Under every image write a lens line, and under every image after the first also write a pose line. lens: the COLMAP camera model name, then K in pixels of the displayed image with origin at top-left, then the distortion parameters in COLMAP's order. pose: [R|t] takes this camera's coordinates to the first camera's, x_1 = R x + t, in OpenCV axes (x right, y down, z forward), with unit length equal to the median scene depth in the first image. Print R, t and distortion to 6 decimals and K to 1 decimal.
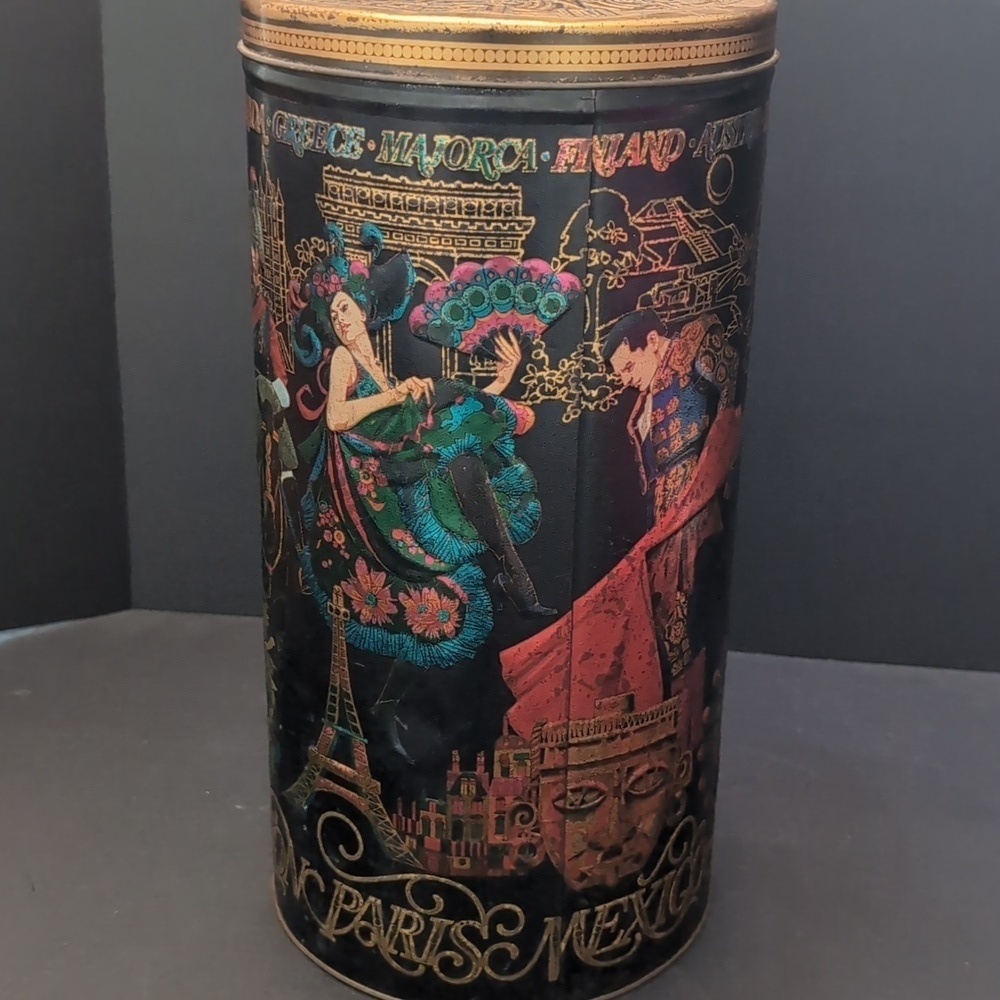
lens RADIAL K [[1708.2, 0, 500.0], [0, 1708.2, 500.0], [0, 0, 1]] dist [0.315368, -2.039065]
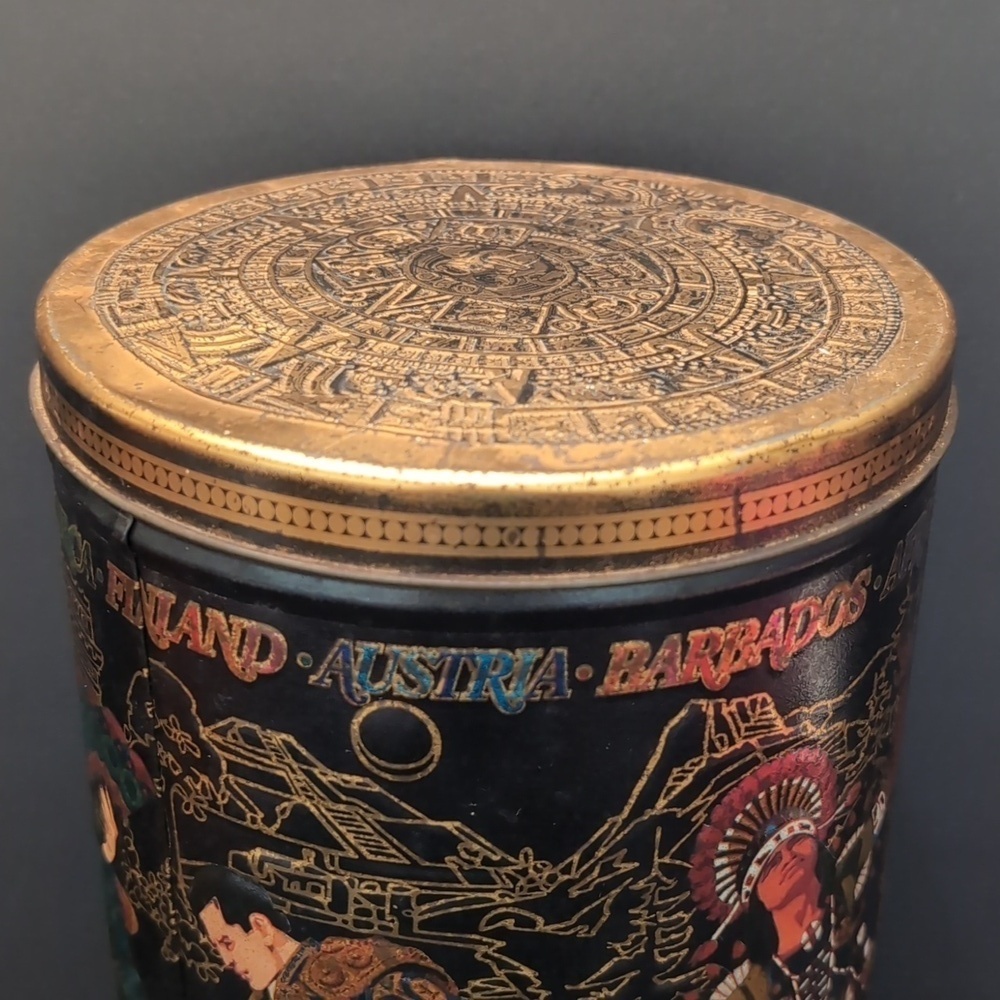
lens RADIAL K [[1708.2, 0, 500.0], [0, 1708.2, 500.0], [0, 0, 1]] dist [0.315368, -2.039065]
pose [[0.488137, 0.379362, -0.786007, 0.530932], [-0.331551, 0.913681, 0.235078, -0.387867], [0.807339, 0.145851, 0.571779, 0.708667]]
